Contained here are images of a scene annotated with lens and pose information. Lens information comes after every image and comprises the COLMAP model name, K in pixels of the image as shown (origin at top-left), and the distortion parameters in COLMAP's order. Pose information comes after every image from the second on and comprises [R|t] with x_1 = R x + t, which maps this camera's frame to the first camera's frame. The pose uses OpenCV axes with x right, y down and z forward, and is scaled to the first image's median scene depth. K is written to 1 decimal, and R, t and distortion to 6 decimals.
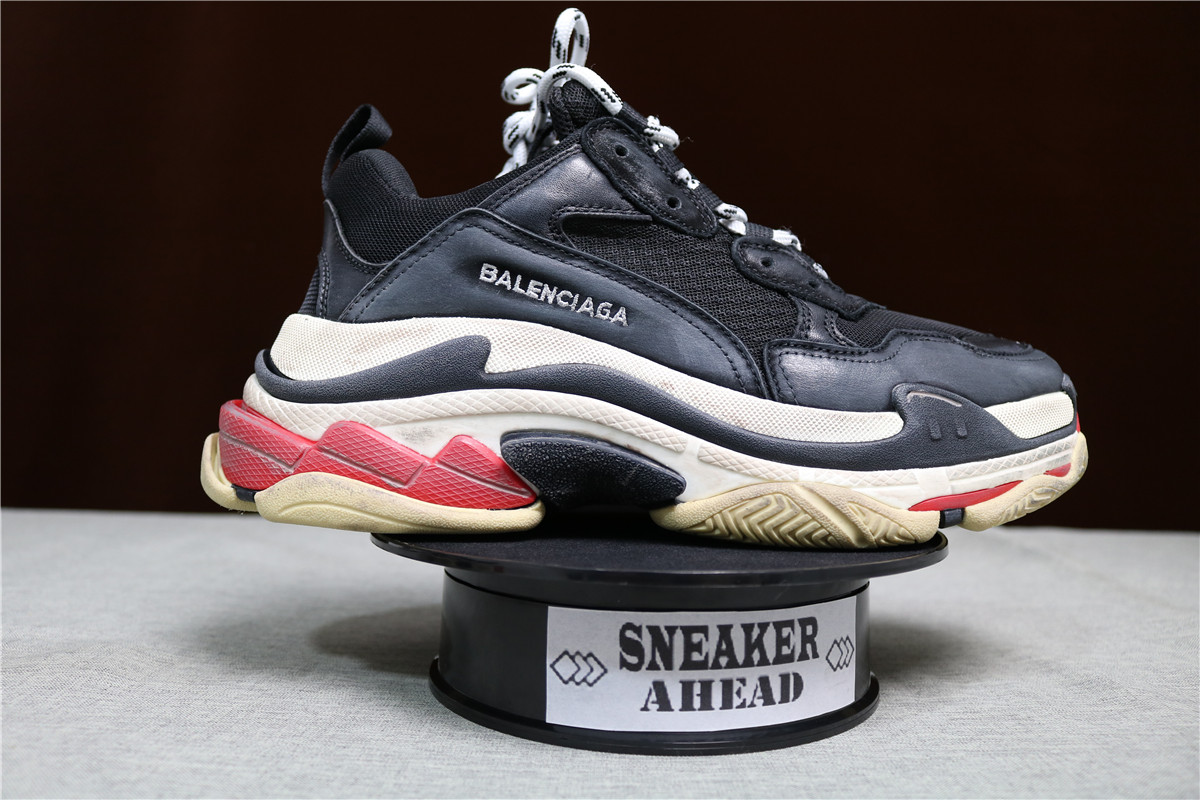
lens RADIAL K [[985.1, 0, 591.9], [0, 985.1, 396.6], [0, 0, 1]] dist [-0.142176, 0.133894]
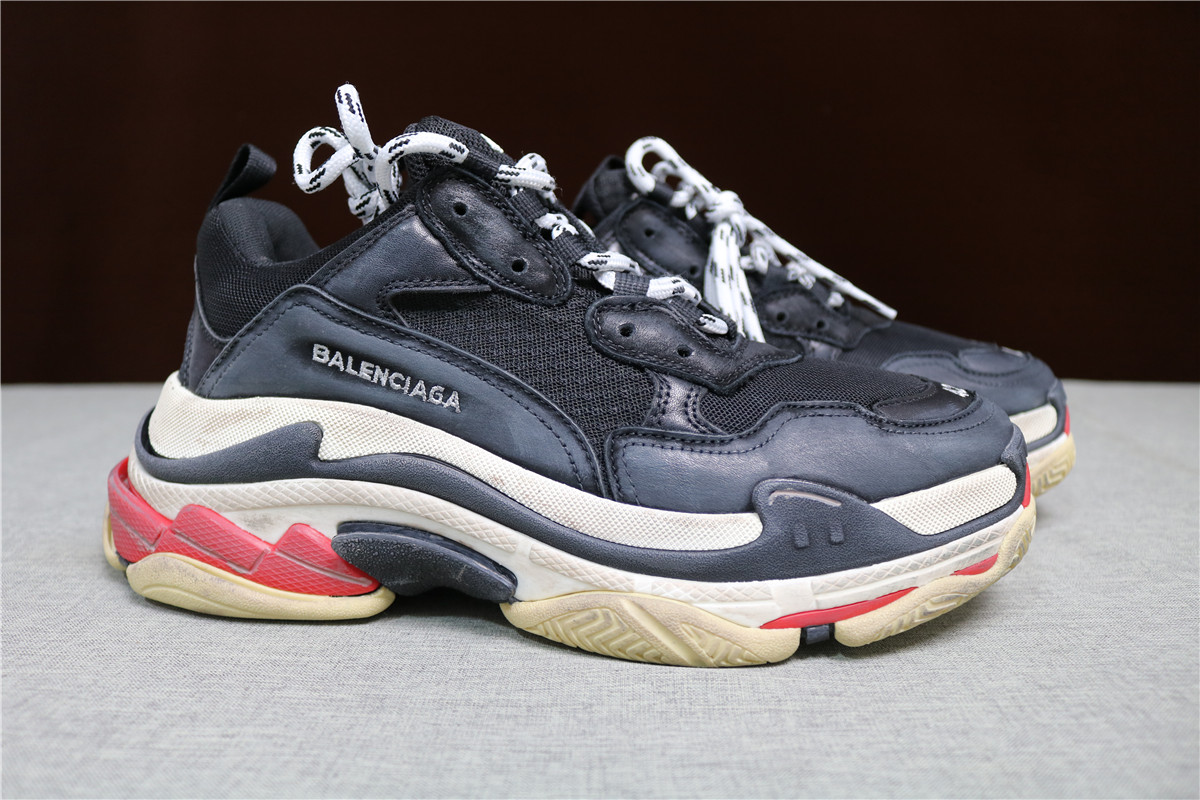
lens RADIAL K [[985.1, 0, 591.9], [0, 985.1, 396.6], [0, 0, 1]] dist [-0.142176, 0.133894]
pose [[0.981300, 0.008932, -0.192279, 0.333043], [0.020840, 0.988121, 0.152259, -0.223244], [0.191355, -0.153419, 0.969457, 0.133642]]
